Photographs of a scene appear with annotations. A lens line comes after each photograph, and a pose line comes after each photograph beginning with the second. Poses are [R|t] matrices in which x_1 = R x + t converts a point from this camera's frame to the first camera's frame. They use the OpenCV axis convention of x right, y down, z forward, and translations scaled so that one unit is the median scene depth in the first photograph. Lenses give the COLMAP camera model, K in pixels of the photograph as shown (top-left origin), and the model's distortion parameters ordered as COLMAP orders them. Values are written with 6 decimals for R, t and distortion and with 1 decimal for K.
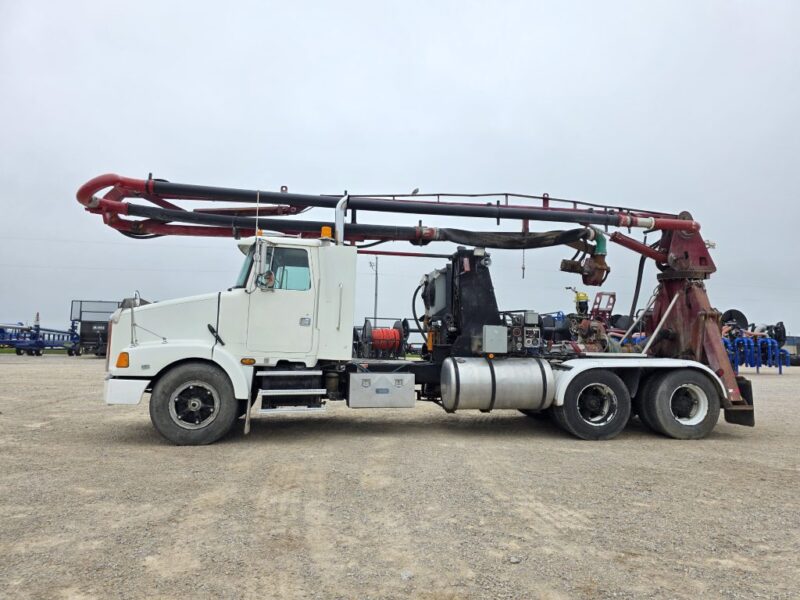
lens RADIAL K [[539.5, 0, 400.0], [0, 539.5, 300.0], [0, 0, 1]] dist [0.076988, -0.084699]
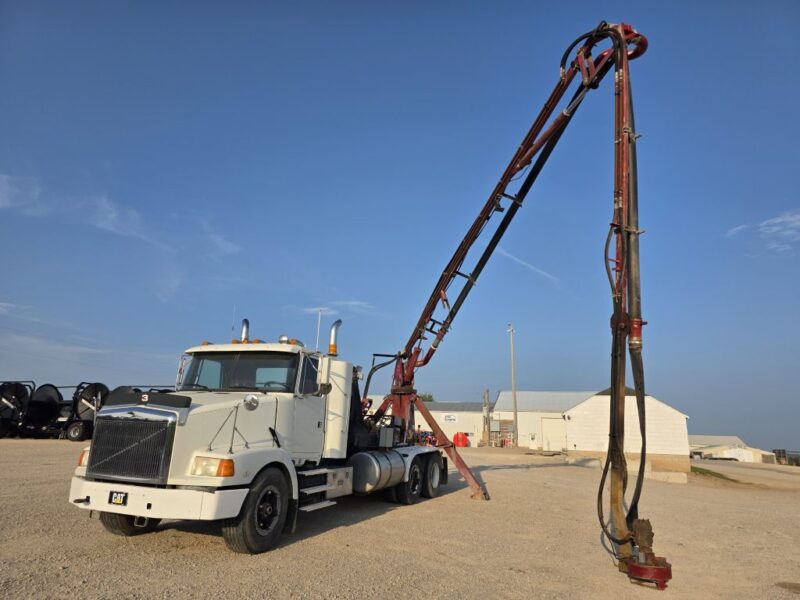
lens RADIAL K [[539.5, 0, 400.0], [0, 539.5, 300.0], [0, 0, 1]] dist [0.076988, -0.084699]
pose [[0.498716, 0.201827, 0.842940, -1.067733], [-0.097384, 0.979402, -0.176884, -0.030635], [-0.861277, 0.006127, 0.508098, 0.246677]]
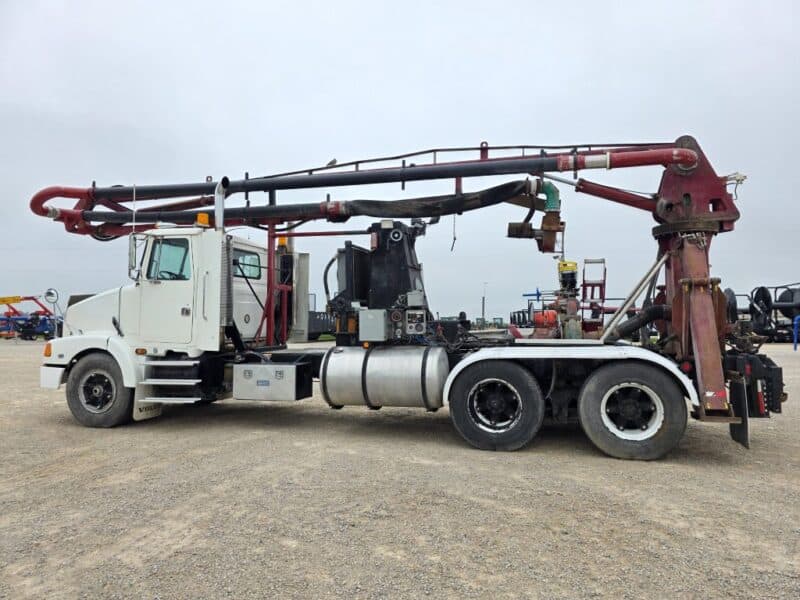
lens RADIAL K [[539.5, 0, 400.0], [0, 539.5, 300.0], [0, 0, 1]] dist [0.076988, -0.084699]
pose [[0.905854, -0.037871, -0.421894, 0.573048], [0.050923, 0.998508, 0.019707, 0.018152], [0.420518, -0.039336, 0.906431, 0.244914]]
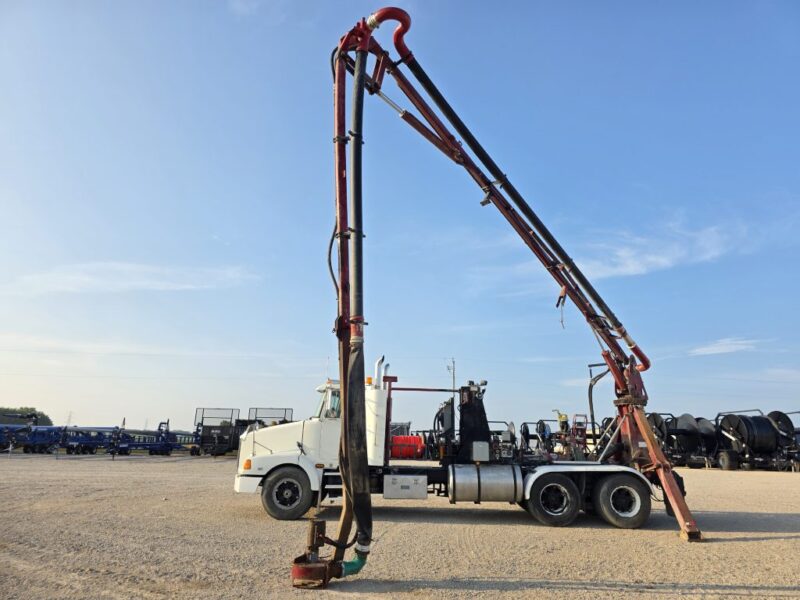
lens RADIAL K [[540.9, 0, 403.8], [0, 540.9, 295.1], [0, 0, 1]] dist [0.076761, -0.088608]
pose [[0.984479, -0.044973, -0.169641, 0.239032], [0.013102, 0.982745, -0.184501, -0.075182], [0.175011, 0.179415, 0.968081, -0.554237]]
